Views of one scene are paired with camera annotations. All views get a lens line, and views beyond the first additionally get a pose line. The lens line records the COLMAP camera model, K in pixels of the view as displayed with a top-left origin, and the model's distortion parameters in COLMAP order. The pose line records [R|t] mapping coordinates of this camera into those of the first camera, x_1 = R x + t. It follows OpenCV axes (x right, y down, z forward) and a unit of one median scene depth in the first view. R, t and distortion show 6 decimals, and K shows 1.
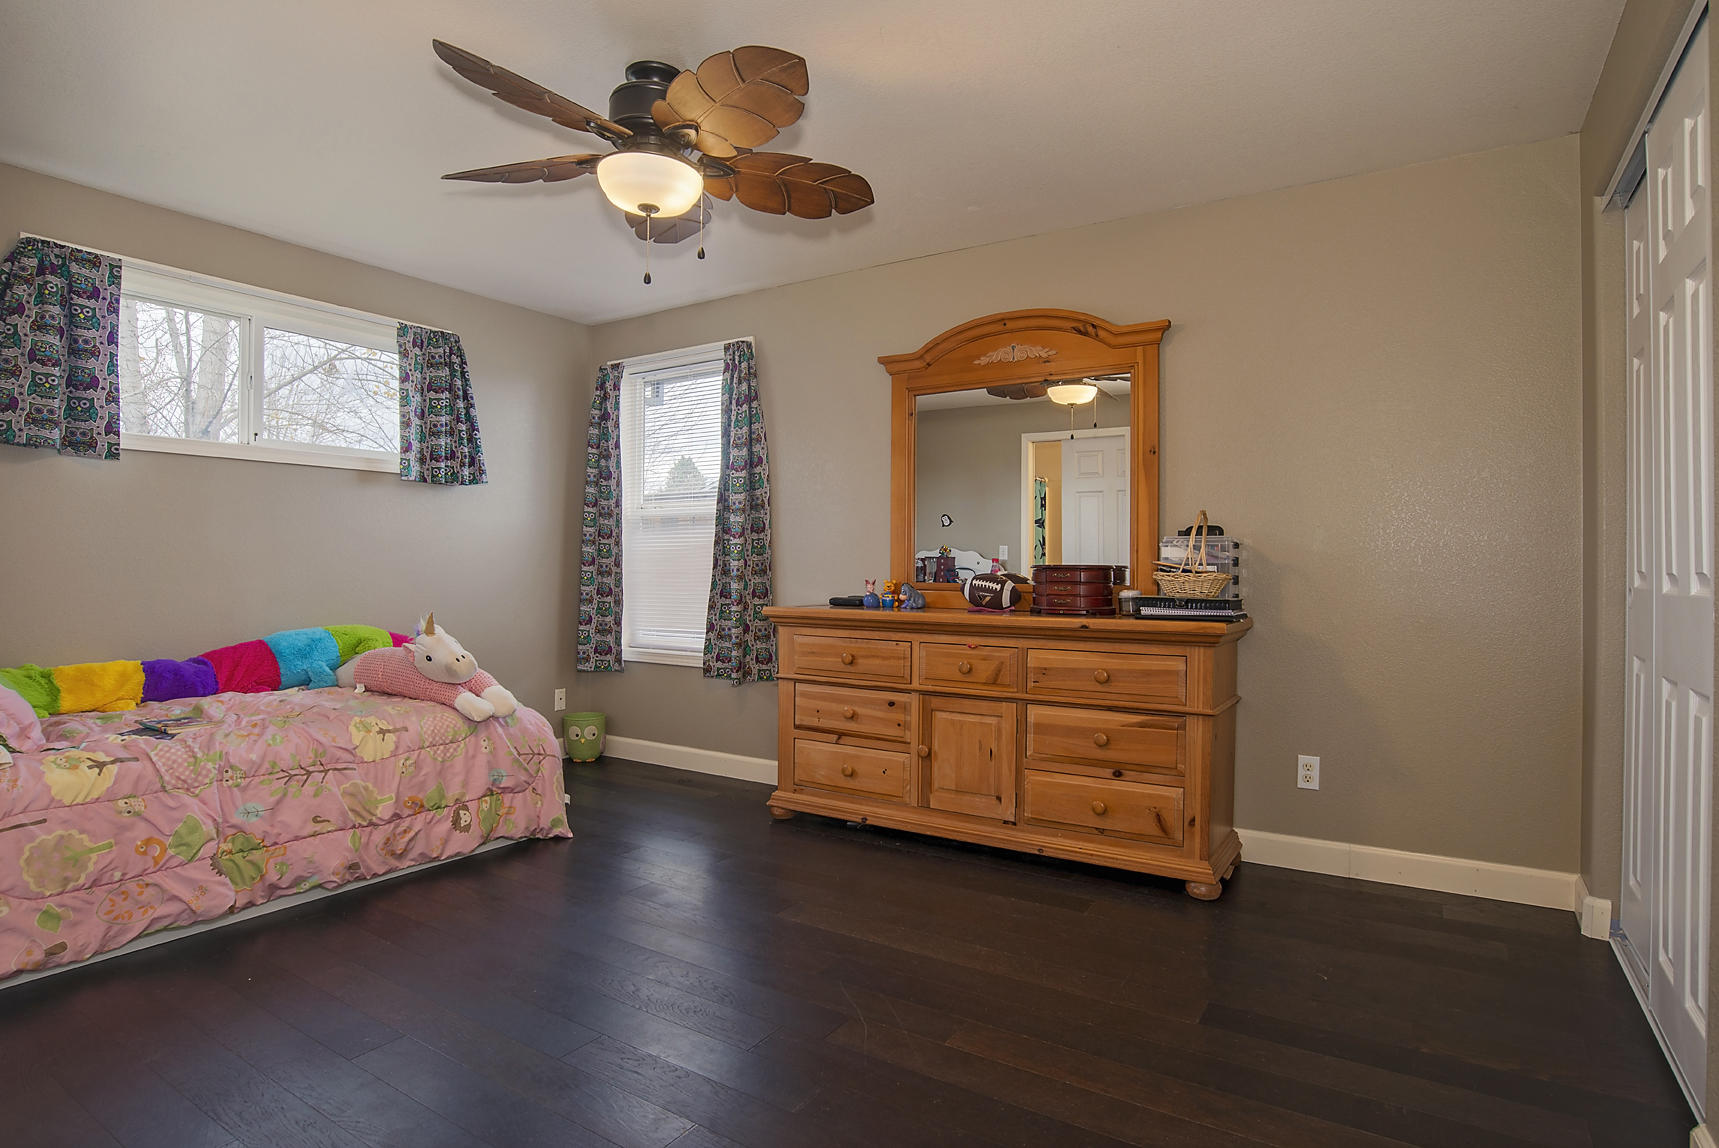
lens RADIAL K [[895.3, 0, 867.3], [0, 895.3, 574.9], [0, 0, 1]] dist [-0.068177, 0.022544]
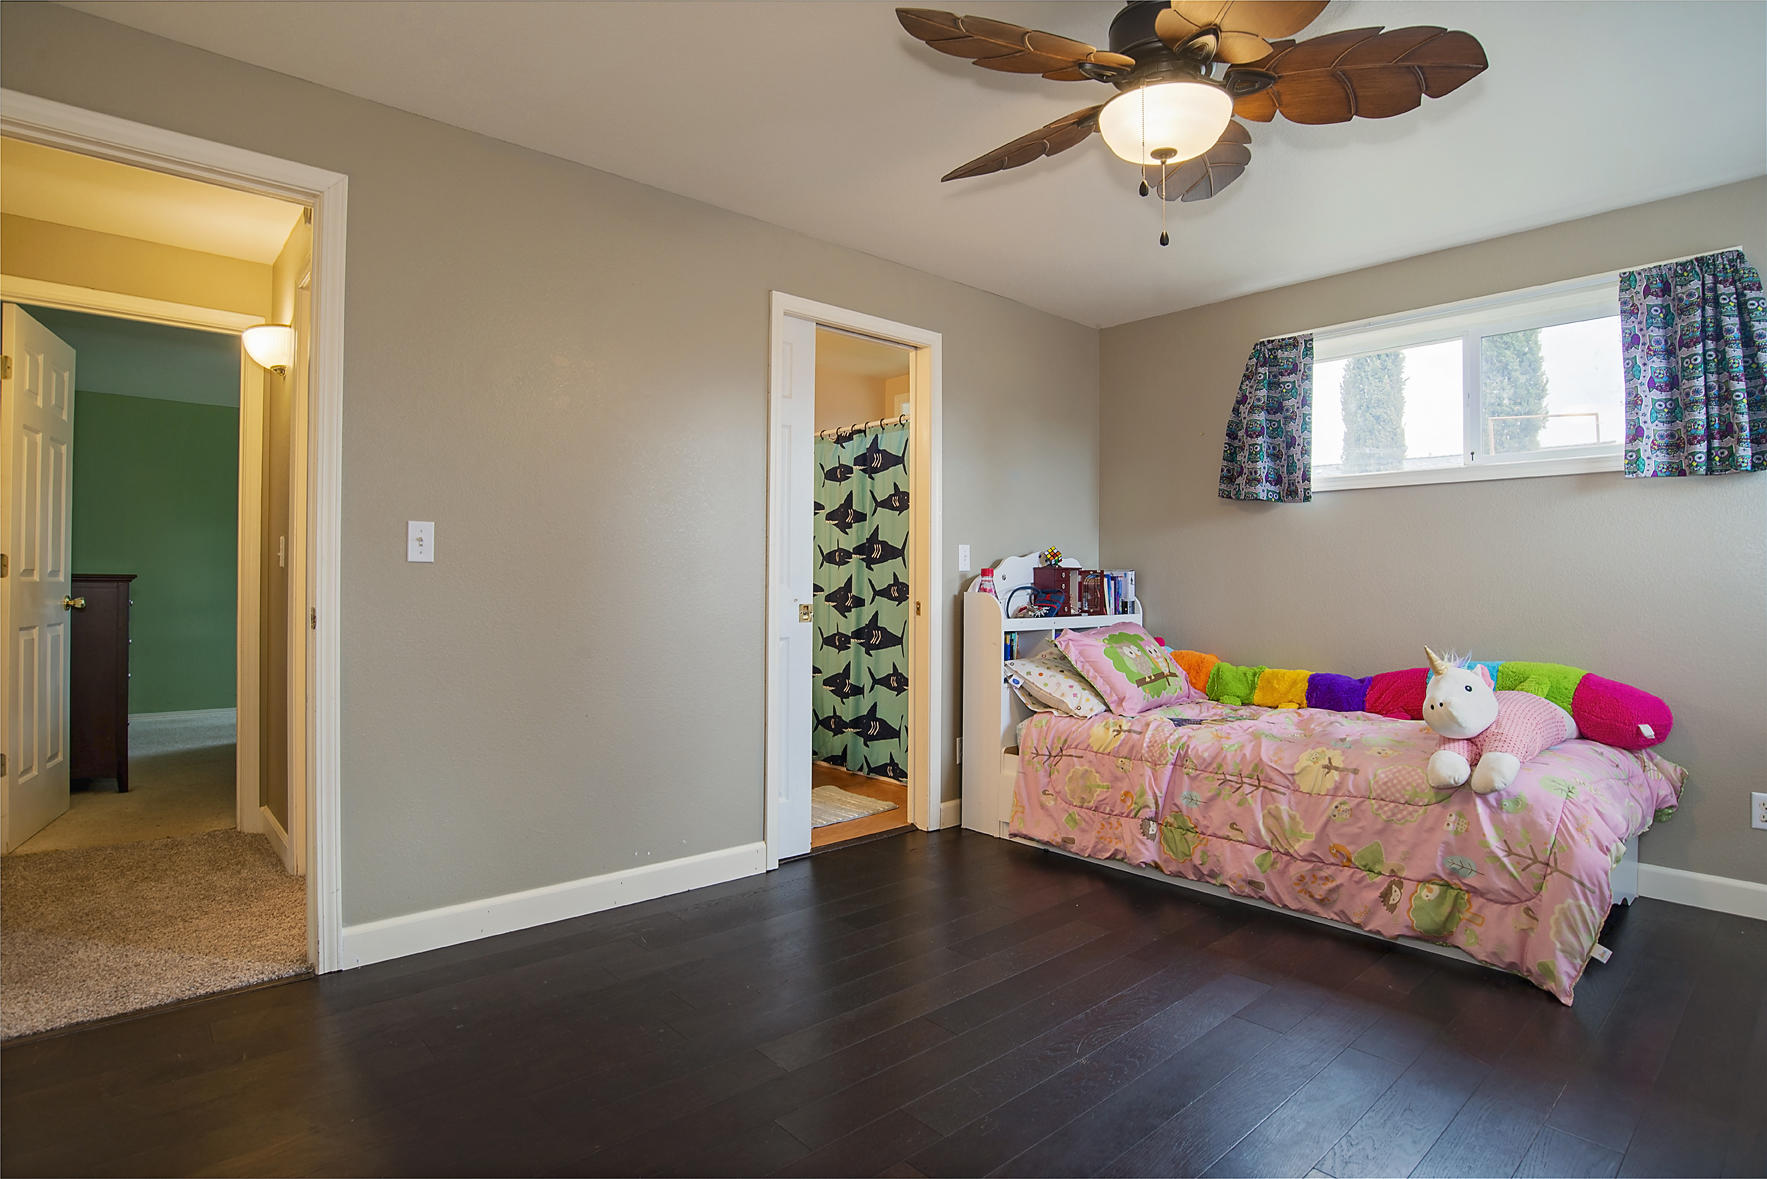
lens RADIAL K [[920.3, 0, 891.5], [0, 920.3, 590.5], [0, 0, 1]] dist [-0.068177, 0.022544]
pose [[-0.270458, 0.001187, -0.962731, 0.498026], [-0.013266, 0.999900, 0.004960, -0.009563], [0.962640, 0.014113, -0.270416, 0.788416]]
